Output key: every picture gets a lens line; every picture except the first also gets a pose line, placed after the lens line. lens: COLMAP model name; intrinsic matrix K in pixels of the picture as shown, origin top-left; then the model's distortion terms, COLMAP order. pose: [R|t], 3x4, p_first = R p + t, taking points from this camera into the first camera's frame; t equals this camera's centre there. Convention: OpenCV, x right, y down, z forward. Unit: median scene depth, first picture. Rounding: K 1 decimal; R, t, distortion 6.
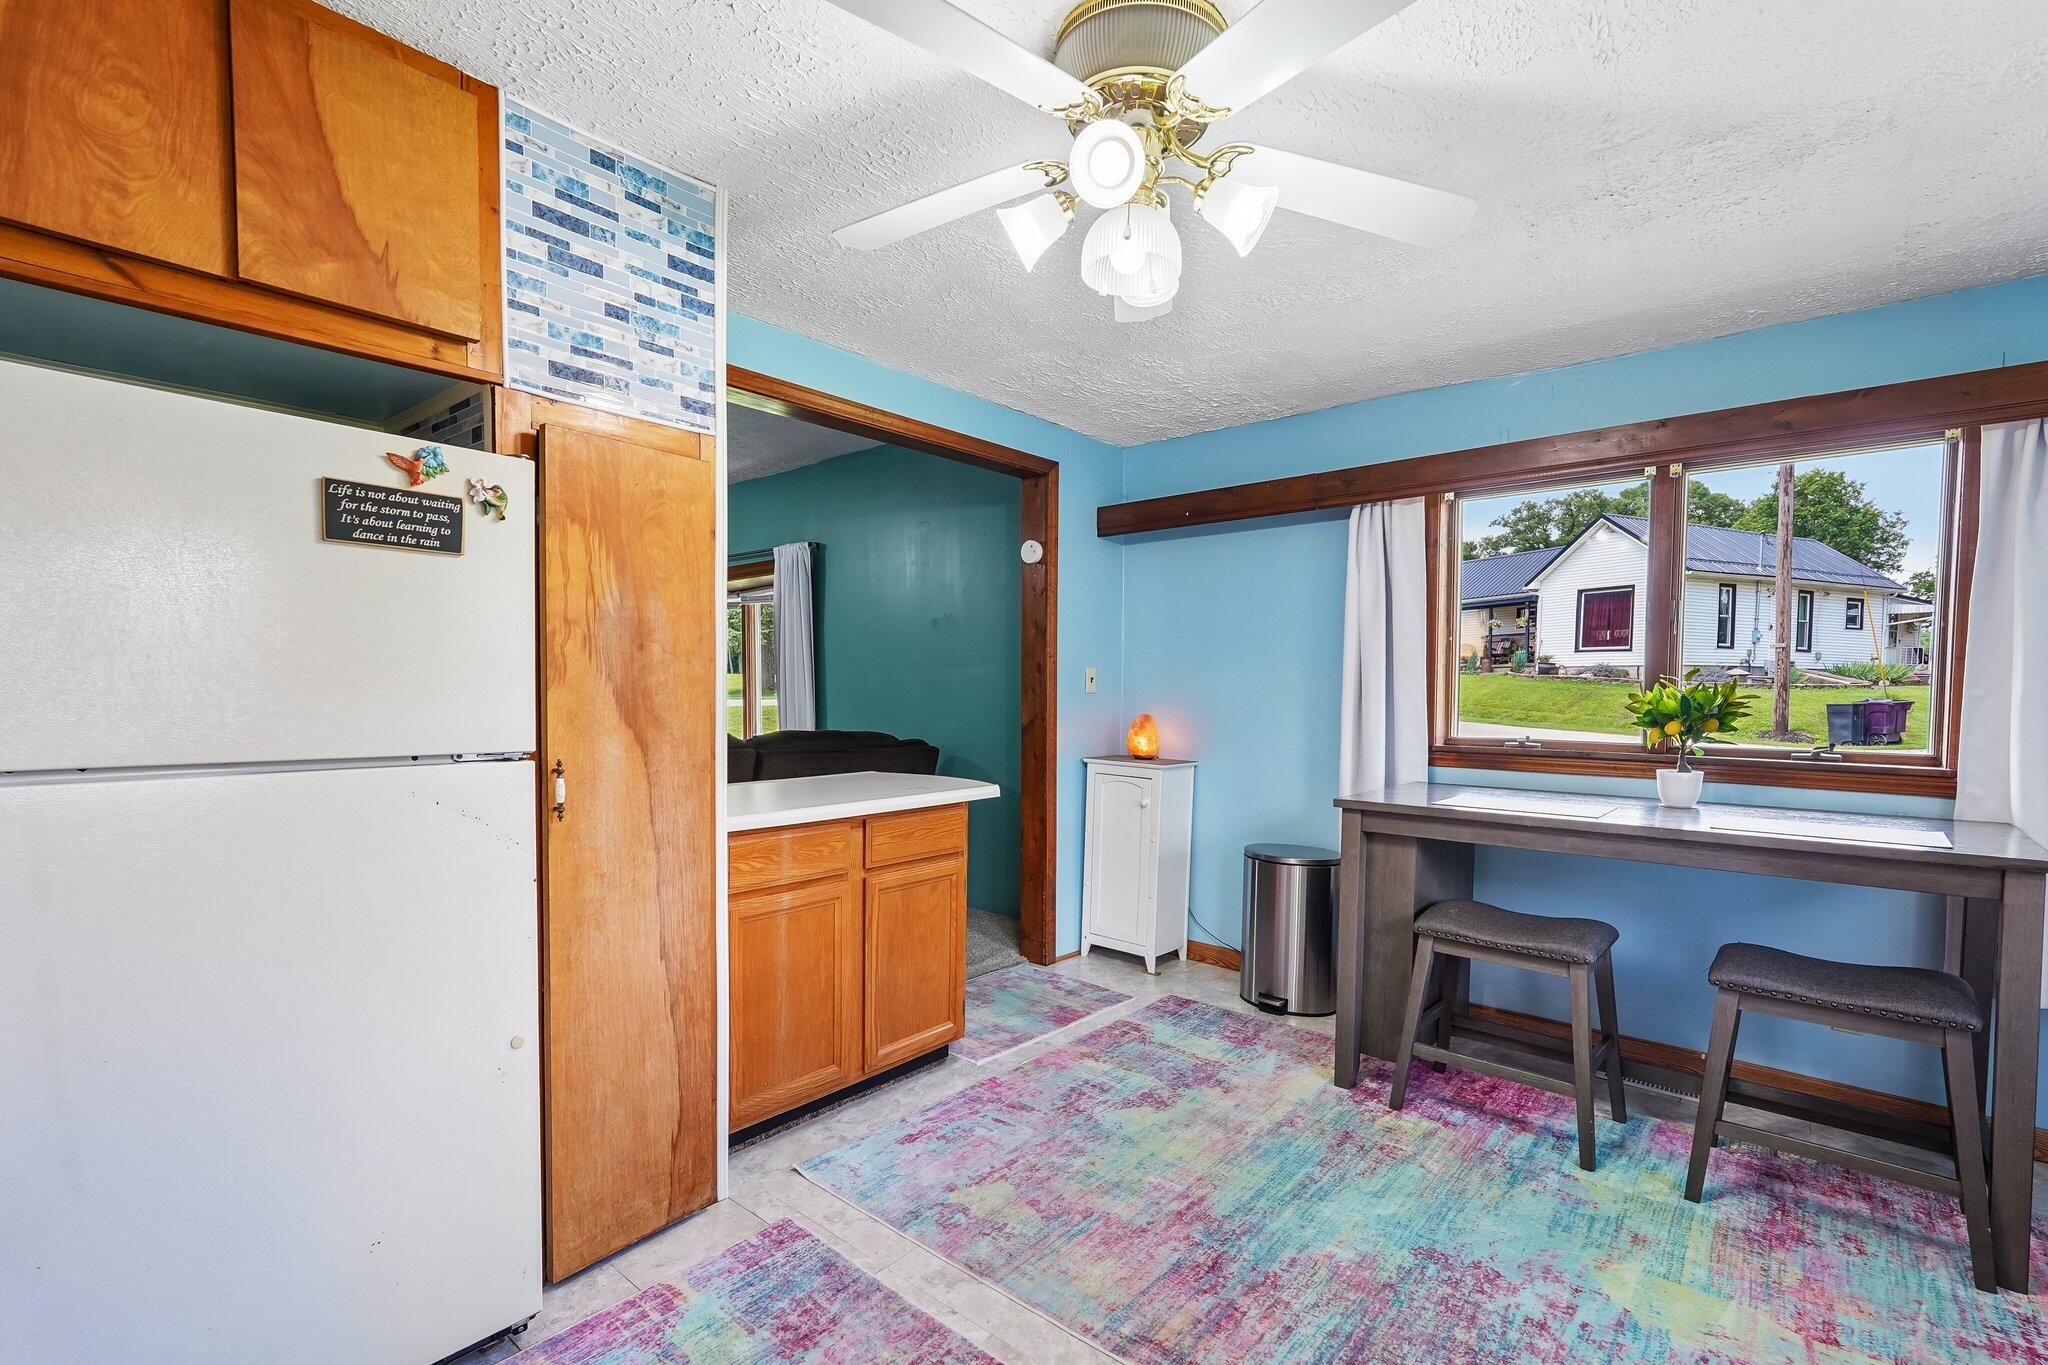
lens RADIAL K [[927.5, 0, 1041.1], [0, 927.5, 723.7], [0, 0, 1]] dist [0.000657, 0.002339]
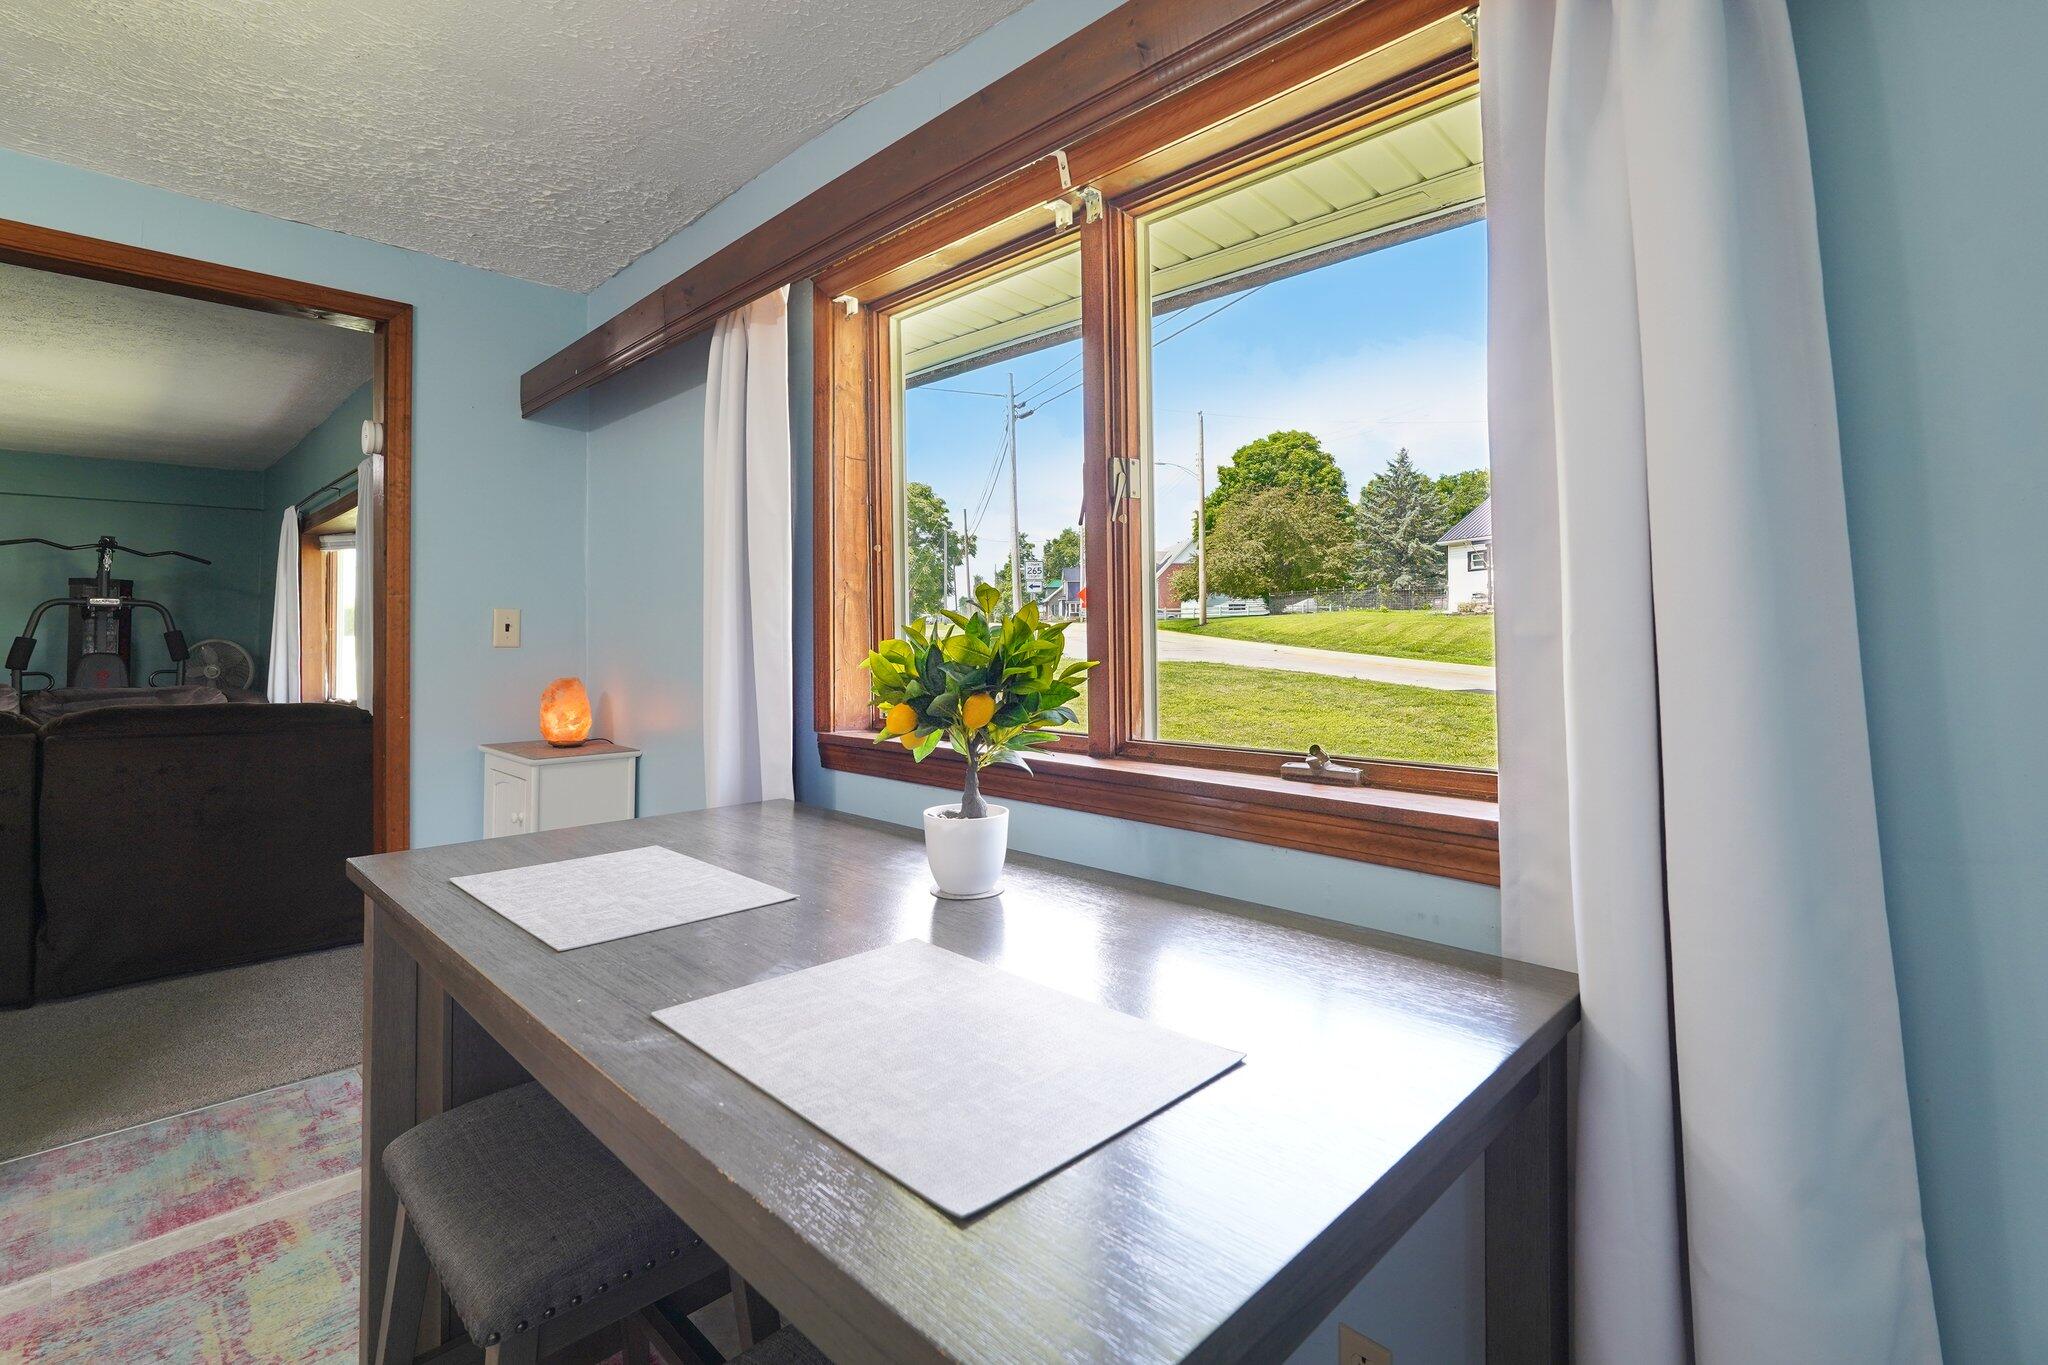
lens RADIAL K [[927.5, 0, 1059.7], [0, 927.5, 606.8], [0, 0, 1]] dist [0.000657, 0.002339]
pose [[0.998032, -0.014656, -0.060976, 0.592857], [0.010570, 0.997710, -0.066805, -0.015116], [0.061816, 0.066029, 0.995901, 0.418539]]
